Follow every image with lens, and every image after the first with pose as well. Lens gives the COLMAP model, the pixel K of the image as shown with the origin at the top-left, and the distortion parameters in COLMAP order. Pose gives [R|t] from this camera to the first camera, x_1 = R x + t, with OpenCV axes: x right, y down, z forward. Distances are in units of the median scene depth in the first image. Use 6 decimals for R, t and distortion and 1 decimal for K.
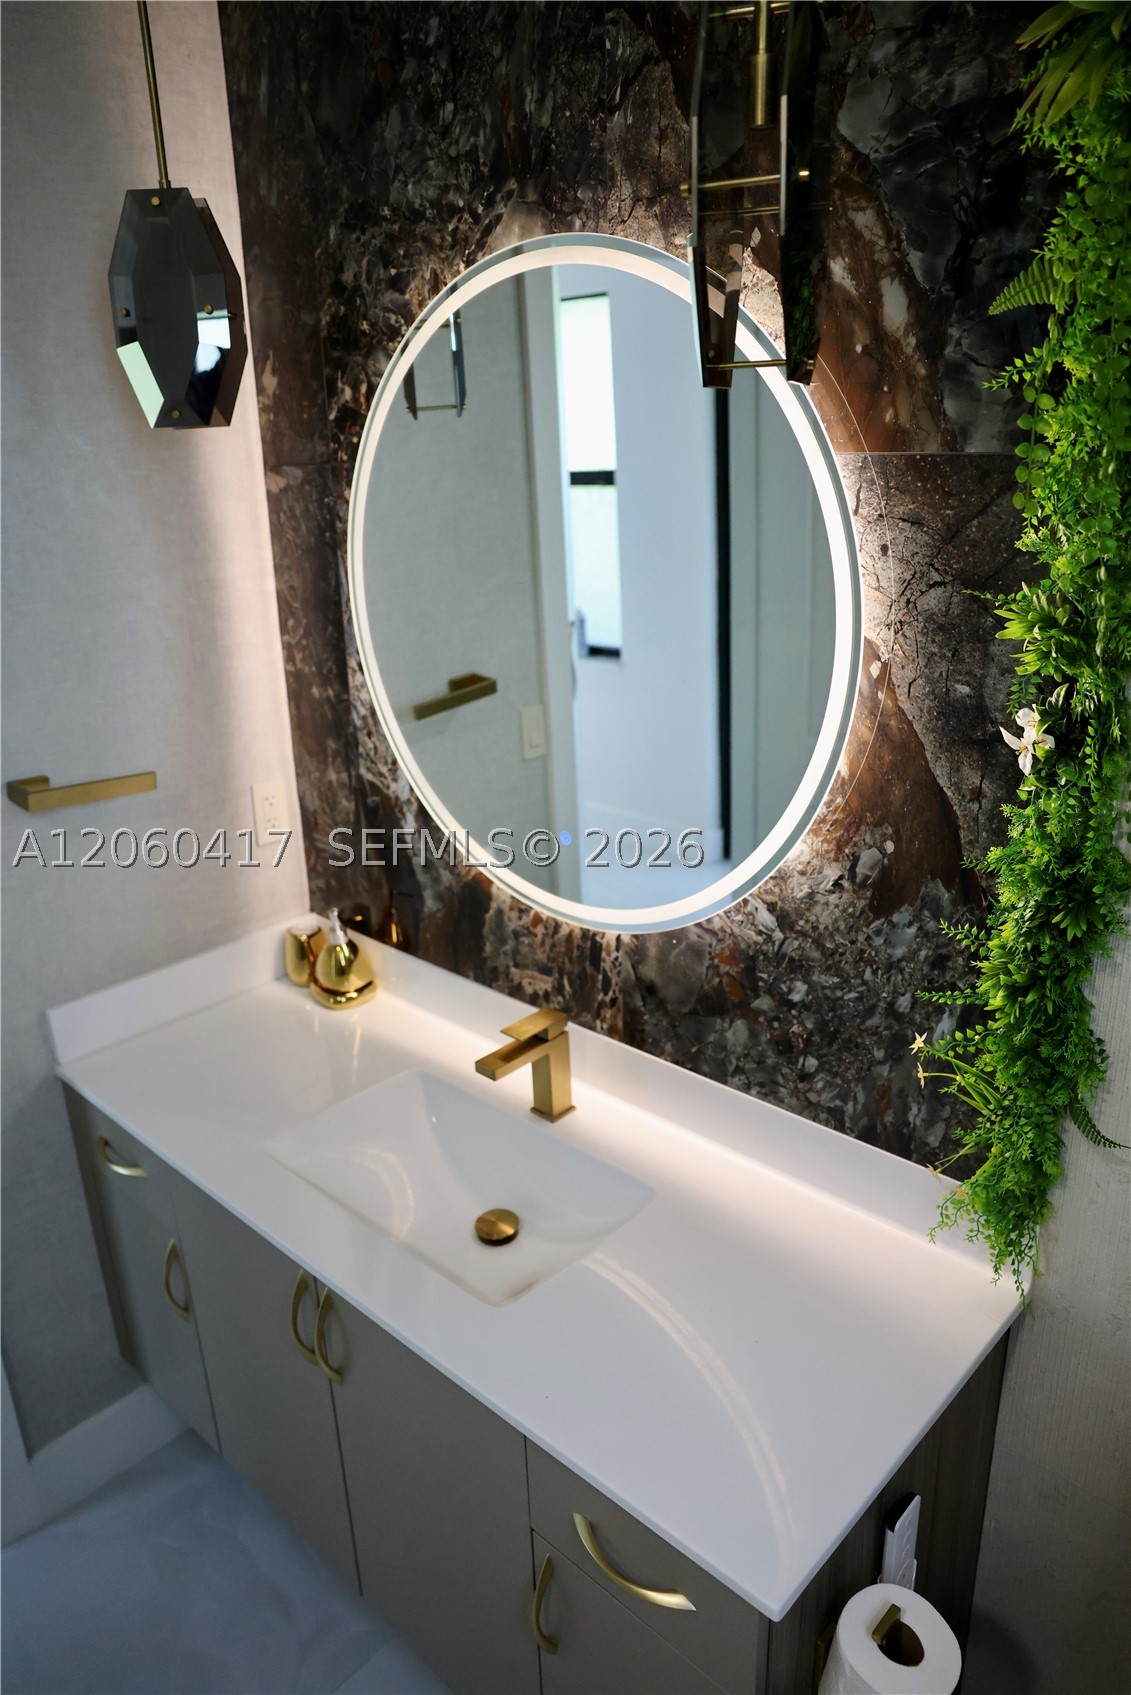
lens RADIAL K [[1175.9, 0, 568.3], [0, 1175.9, 856.2], [0, 0, 1]] dist [-0.098312, 0.078171]
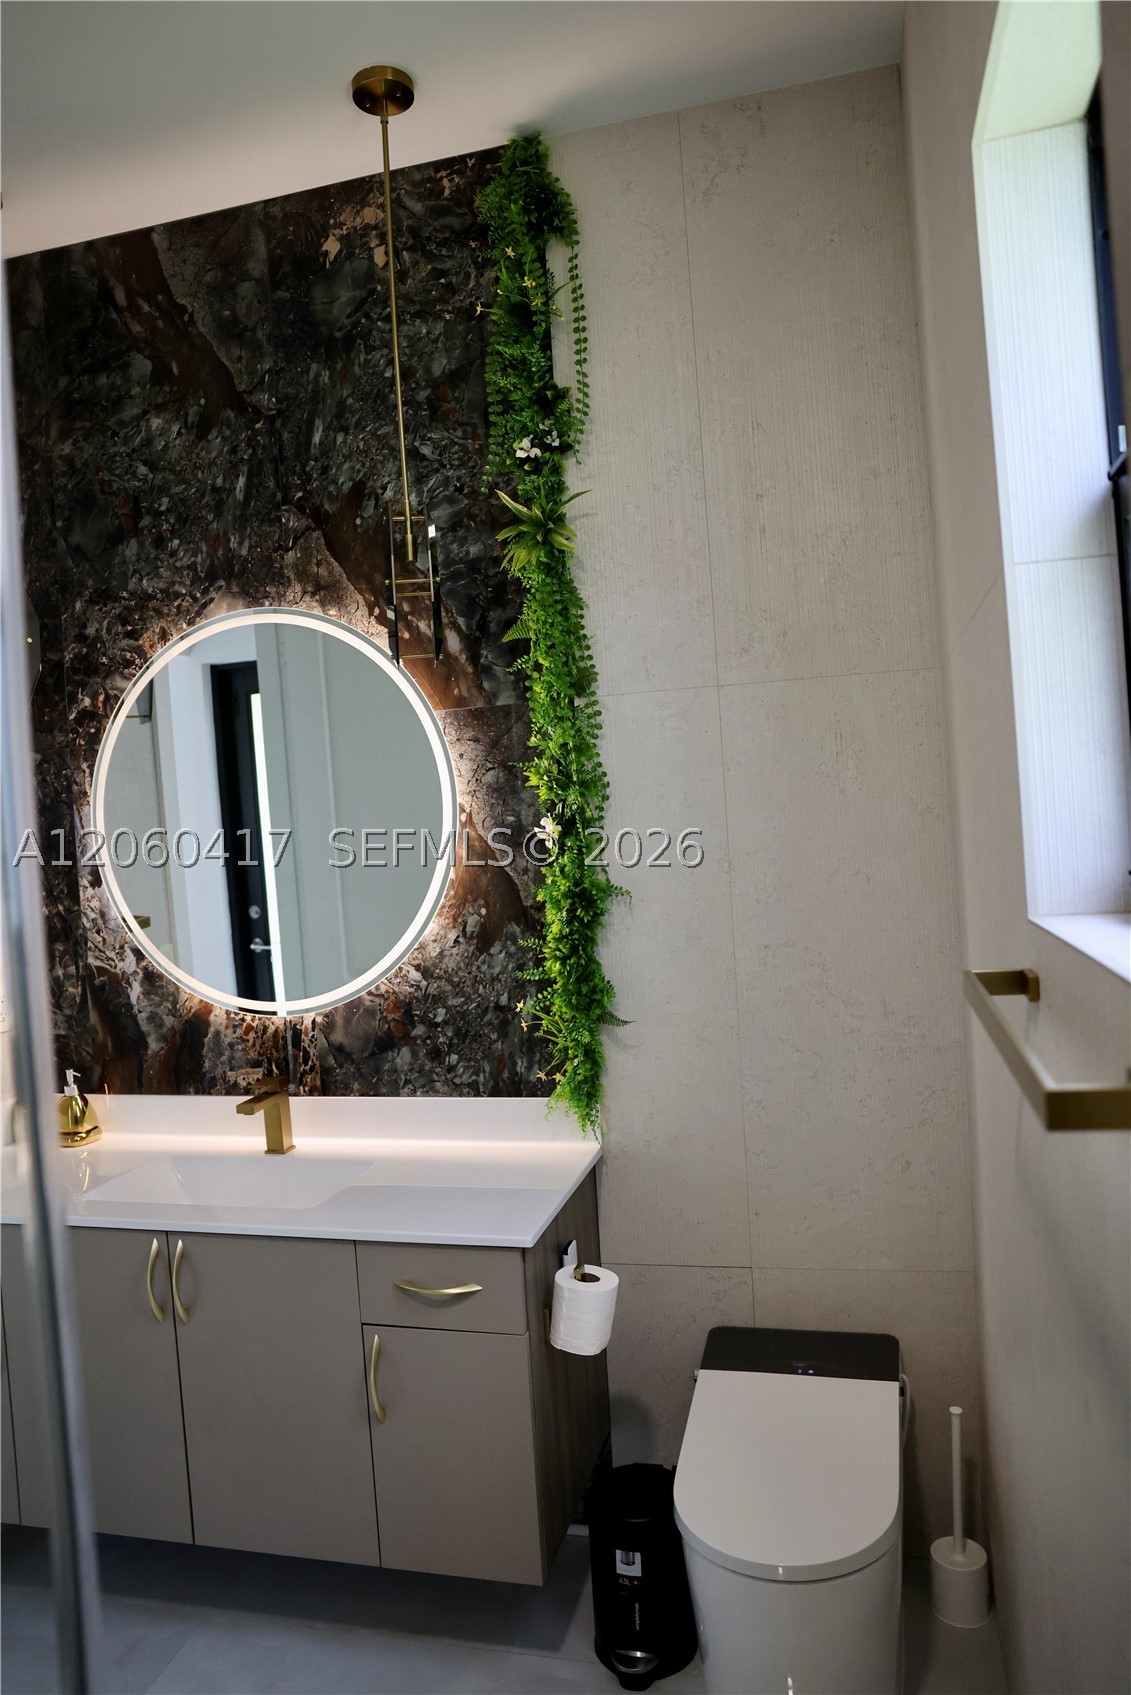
lens RADIAL K [[1175.9, 0, 560.4], [0, 1175.9, 849.8], [0, 0, 1]] dist [-0.098312, 0.078171]
pose [[0.881467, -0.039289, 0.470609, -0.449926], [0.193878, 0.938786, -0.284766, 0.417601], [-0.430613, 0.342252, 0.835126, -0.588412]]
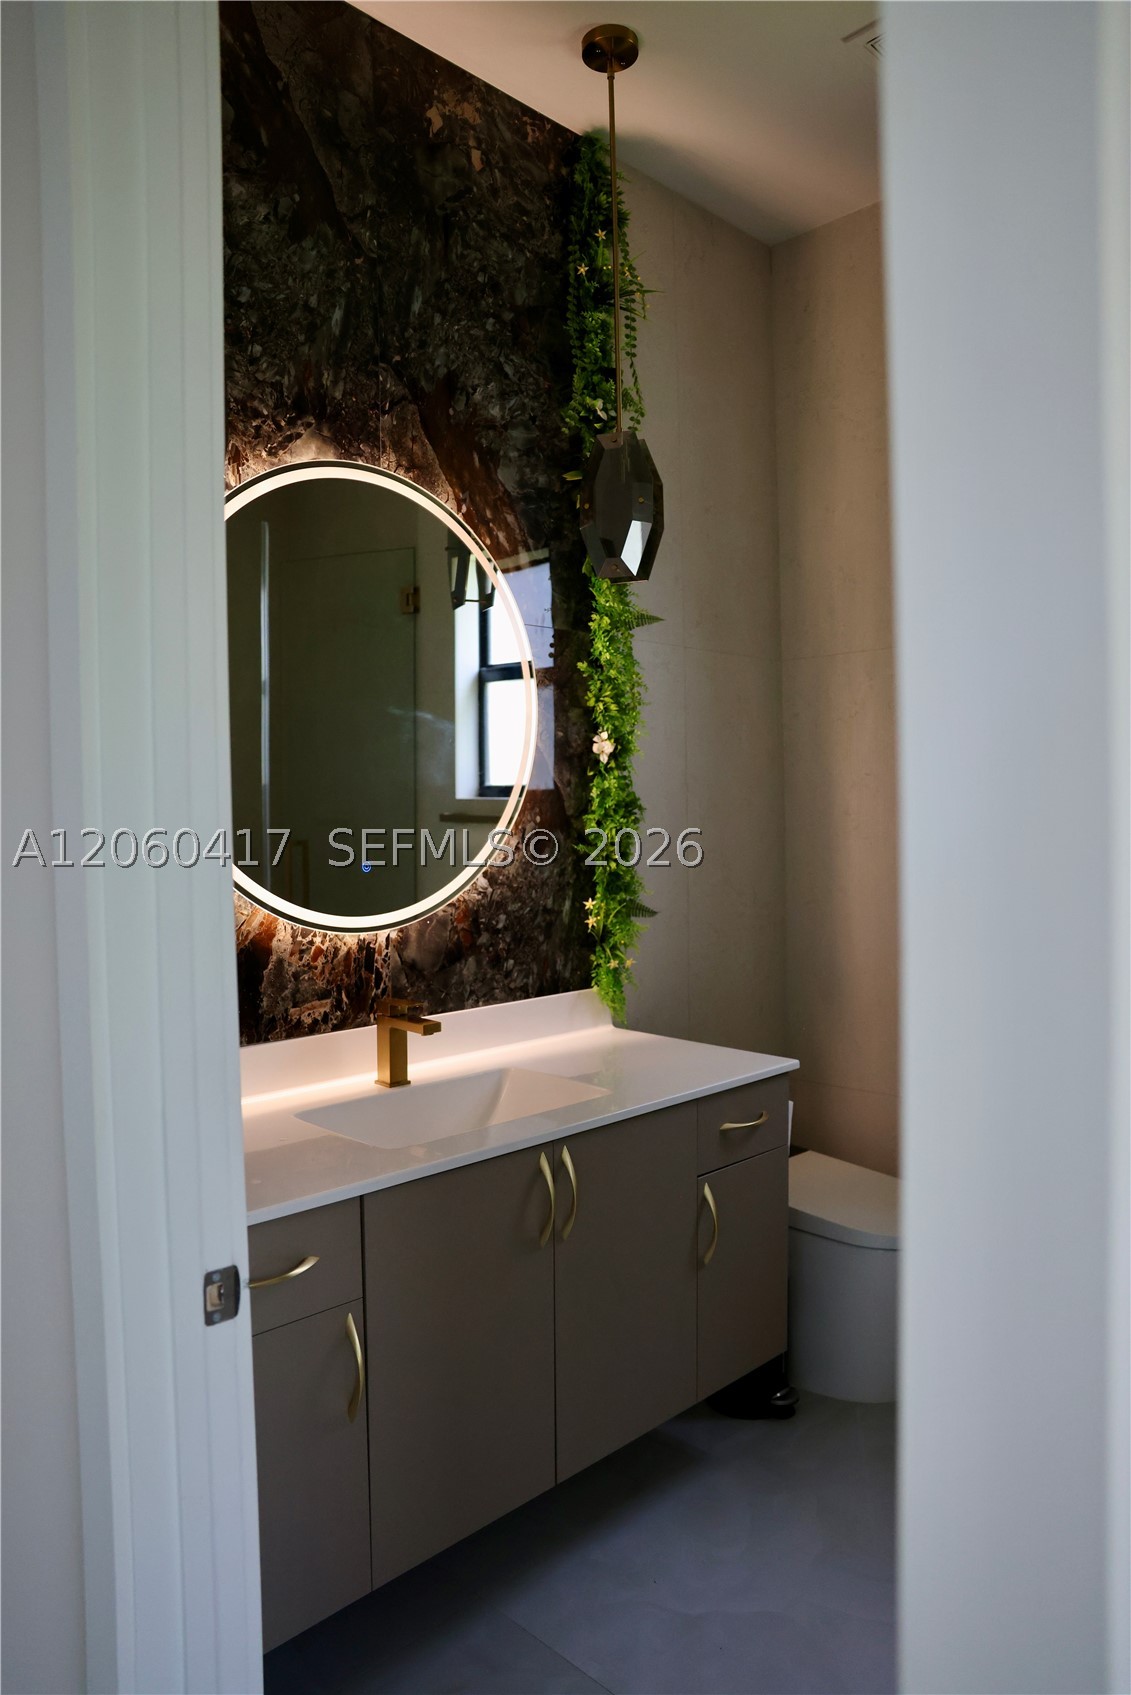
lens RADIAL K [[1175.9, 0, 565.4], [0, 1175.9, 856.9], [0, 0, 1]] dist [-0.098312, 0.078171]
pose [[0.031973, -0.006603, 0.999467, -1.548631], [0.350794, 0.936439, -0.005036, 0.070727], [-0.935907, 0.350768, 0.032257, 0.842557]]
